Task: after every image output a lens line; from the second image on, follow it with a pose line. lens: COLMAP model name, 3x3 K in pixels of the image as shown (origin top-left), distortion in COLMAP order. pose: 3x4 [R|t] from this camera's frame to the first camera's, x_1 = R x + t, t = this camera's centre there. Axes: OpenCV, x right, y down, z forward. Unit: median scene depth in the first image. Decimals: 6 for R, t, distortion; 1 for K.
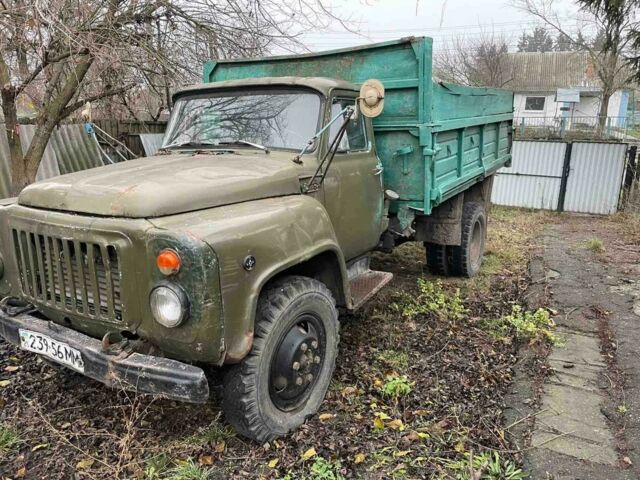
lens RADIAL K [[377.9, 0, 320.3], [0, 377.9, 233.0], [0, 0, 1]] dist [0.024949, -0.000467]
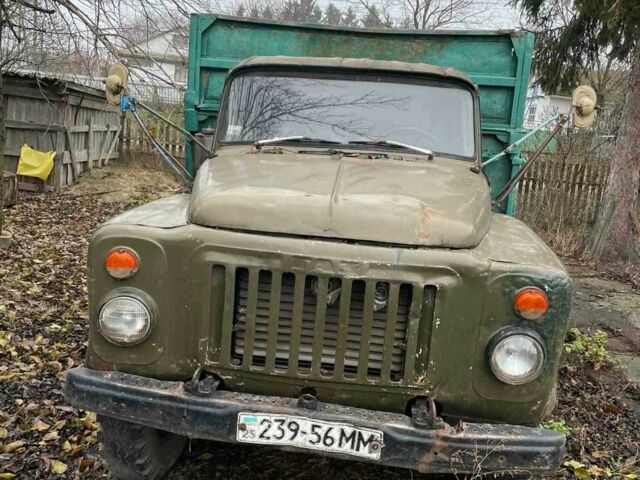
lens RADIAL K [[495.8, 0, 320.0], [0, 495.8, 240.0], [0, 0, 1]] dist [0.043781, -0.003974]
pose [[0.935825, -0.010978, 0.352295, -1.000994], [0.014583, 0.999865, -0.007583, -0.047869], [-0.352164, 0.012234, 0.935858, 0.130330]]
